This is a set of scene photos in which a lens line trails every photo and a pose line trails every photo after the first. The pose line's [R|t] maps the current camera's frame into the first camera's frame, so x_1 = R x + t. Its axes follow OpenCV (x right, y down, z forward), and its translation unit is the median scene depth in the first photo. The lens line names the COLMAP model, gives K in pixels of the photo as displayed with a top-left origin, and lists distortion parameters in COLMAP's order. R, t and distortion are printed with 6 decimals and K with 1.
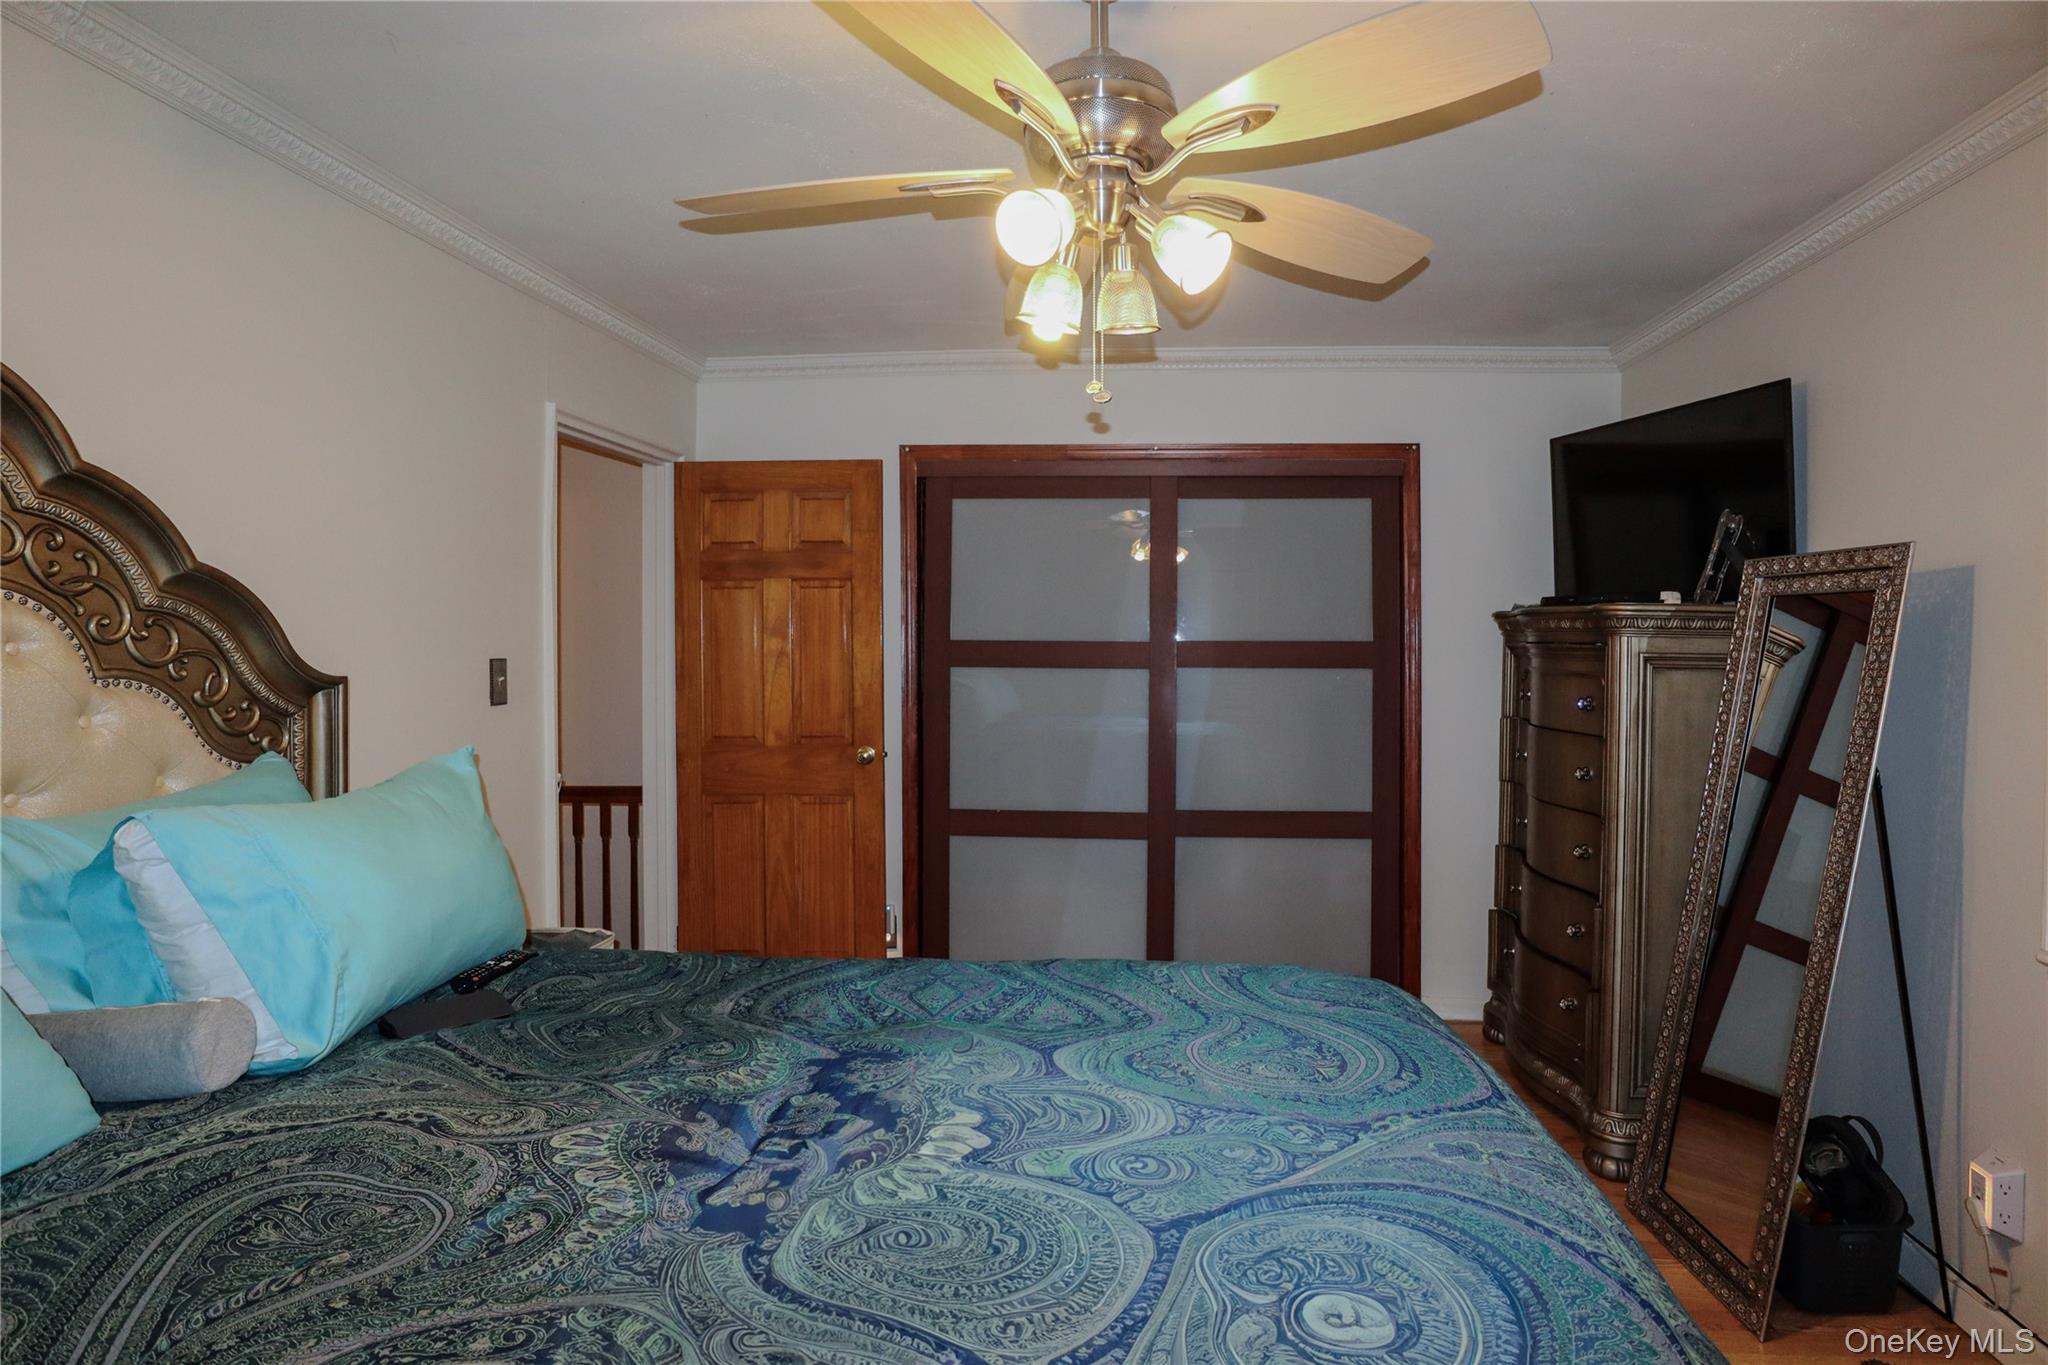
lens RADIAL K [[1057.3, 0, 1023.6], [0, 1057.3, 635.3], [0, 0, 1]] dist [-0.000251, 0.000454]
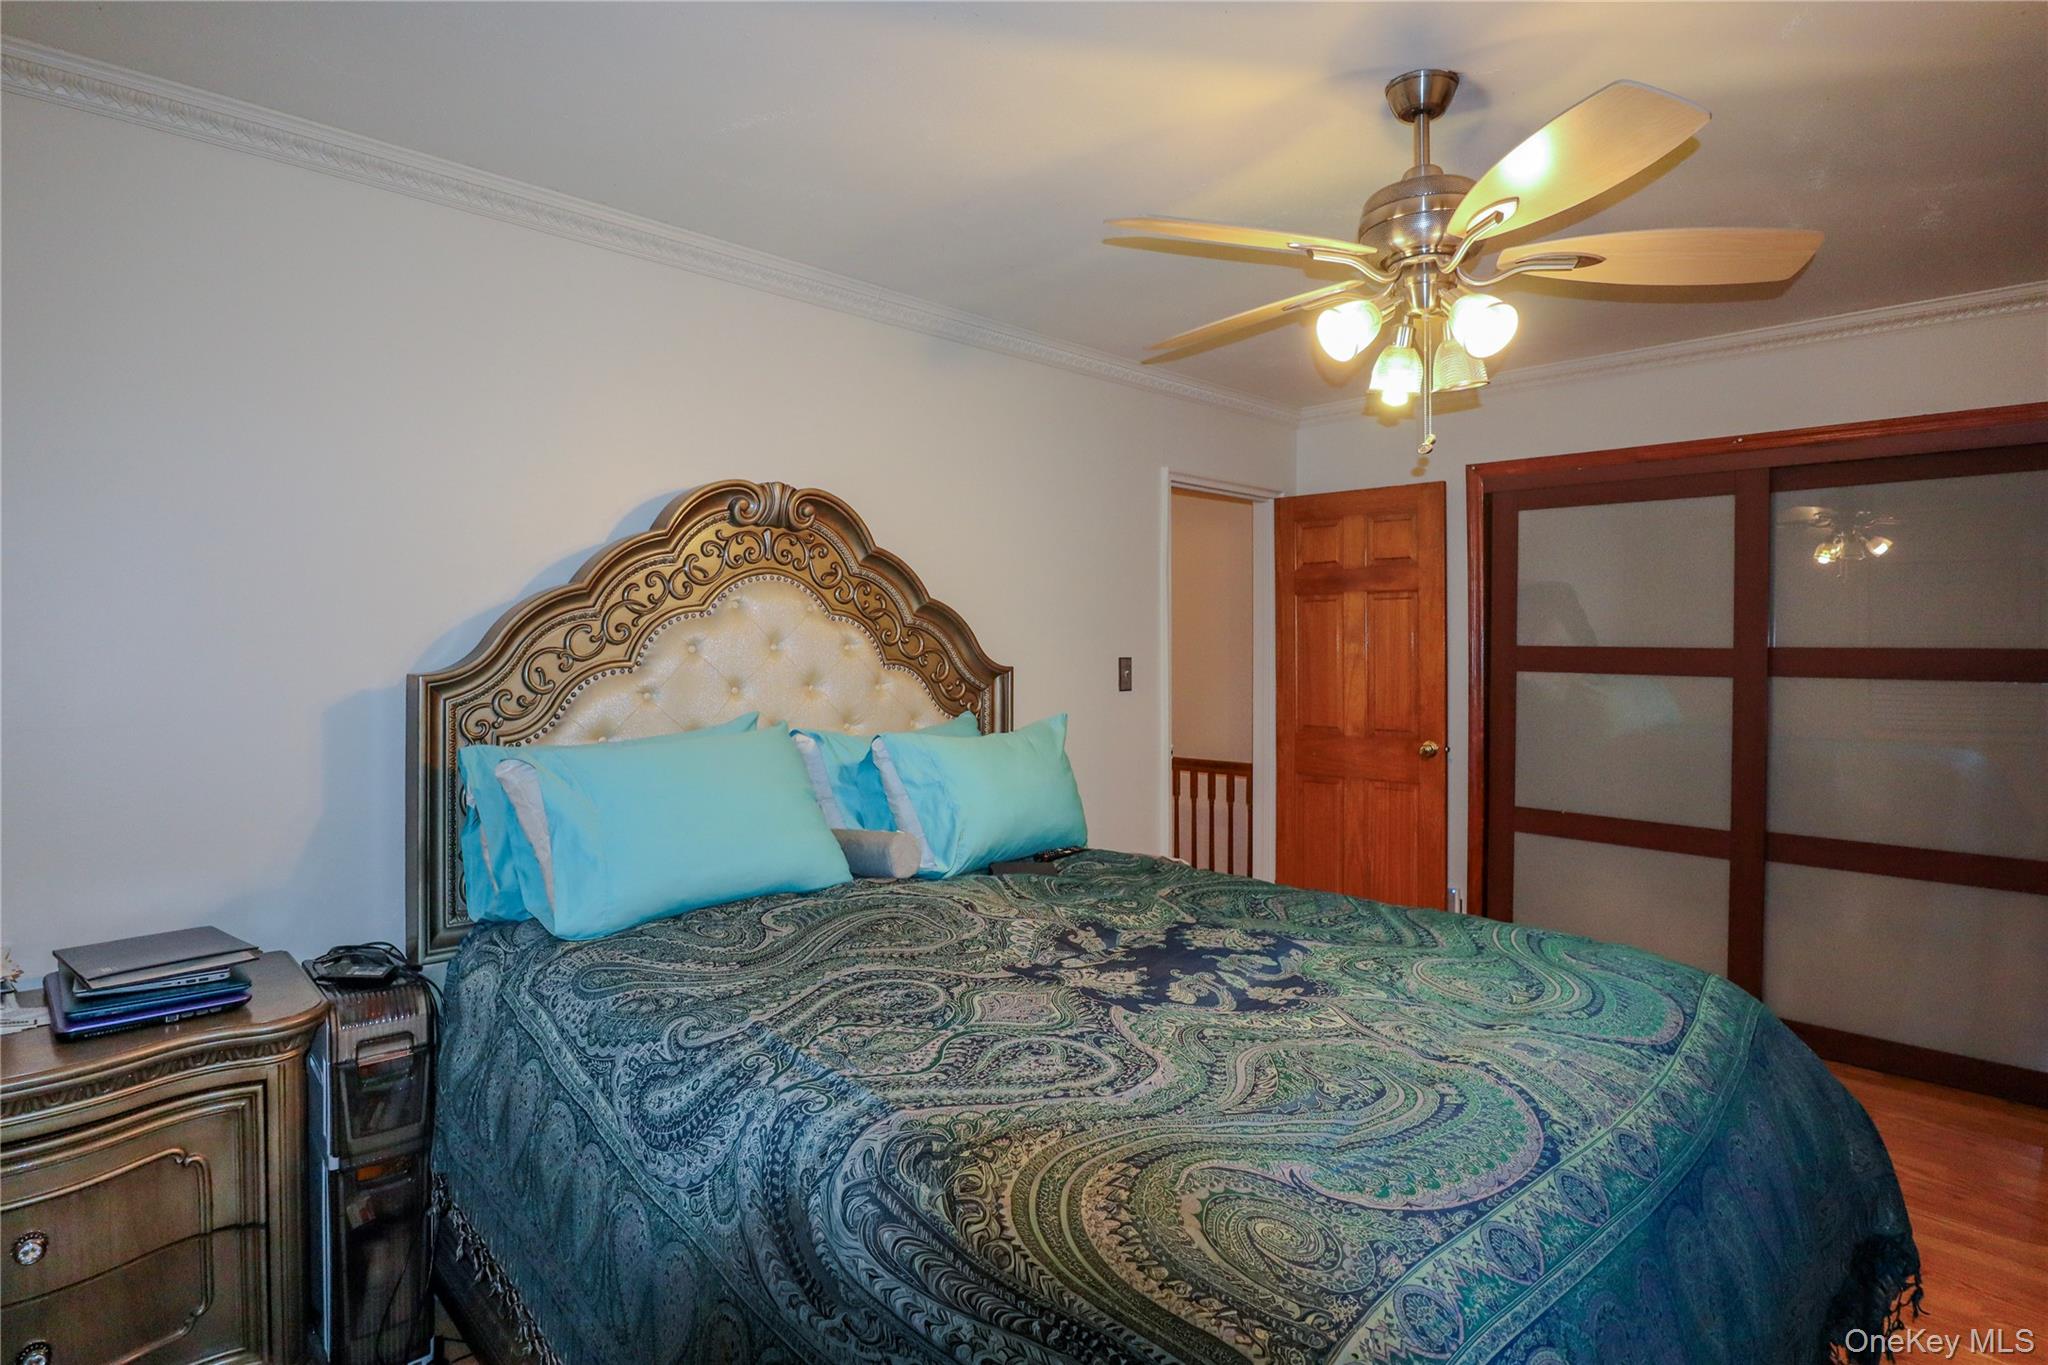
lens RADIAL K [[1054.6, 0, 1023.9], [0, 1054.6, 654.2], [0, 0, 1]] dist [-0.001189, 0.000305]
pose [[0.762384, 0.008221, -0.647073, 0.282707], [-0.000183, 0.999922, 0.012488, 0.000204], [0.647125, -0.009402, 0.762326, -0.136153]]
